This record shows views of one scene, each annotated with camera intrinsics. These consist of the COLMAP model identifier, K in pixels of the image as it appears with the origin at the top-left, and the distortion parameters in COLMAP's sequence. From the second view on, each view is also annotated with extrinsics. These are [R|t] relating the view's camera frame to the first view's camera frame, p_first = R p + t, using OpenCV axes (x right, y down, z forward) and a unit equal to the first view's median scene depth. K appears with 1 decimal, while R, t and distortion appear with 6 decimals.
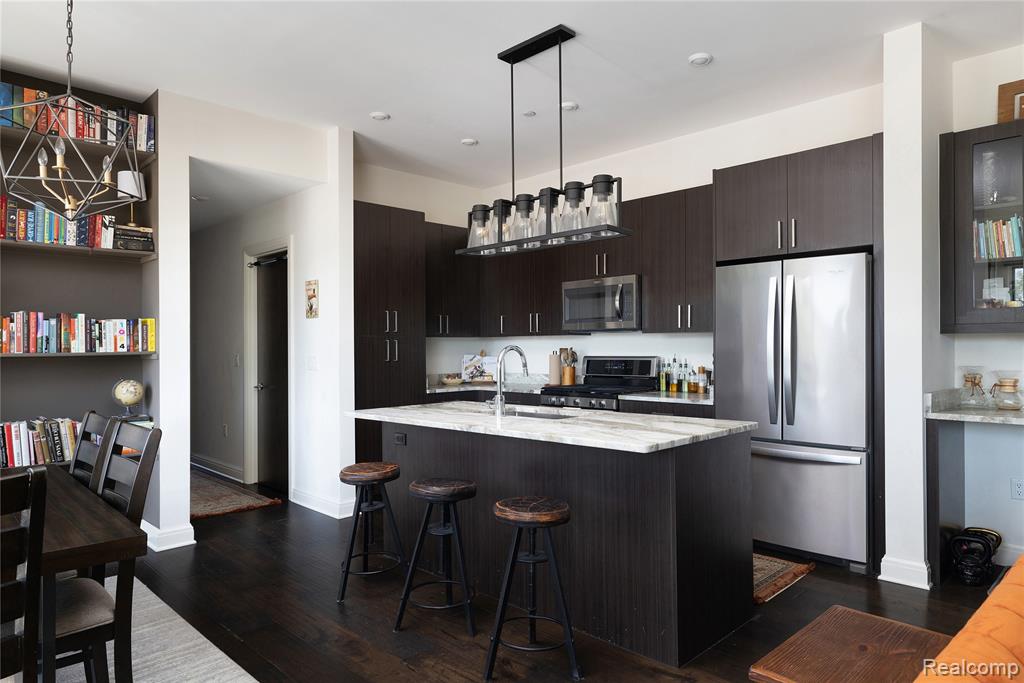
lens RADIAL K [[626.6, 0, 512.9], [0, 626.6, 347.0], [0, 0, 1]] dist [0.010220, -0.002881]
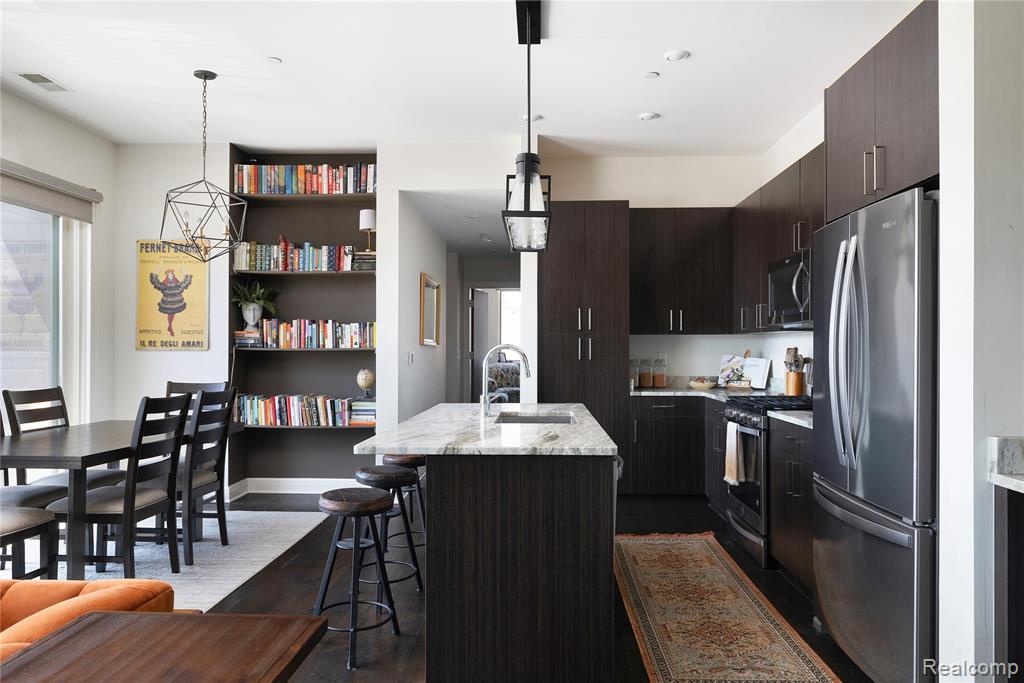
lens RADIAL K [[694.9, 0, 511.3], [0, 694.9, 340.5], [0, 0, 1]] dist [0.007491, -0.000449]
pose [[0.680939, -0.000299, -0.732341, 0.674673], [-0.003888, 0.999984, -0.004023, -0.003228], [0.732330, 0.005586, 0.680927, 0.248271]]
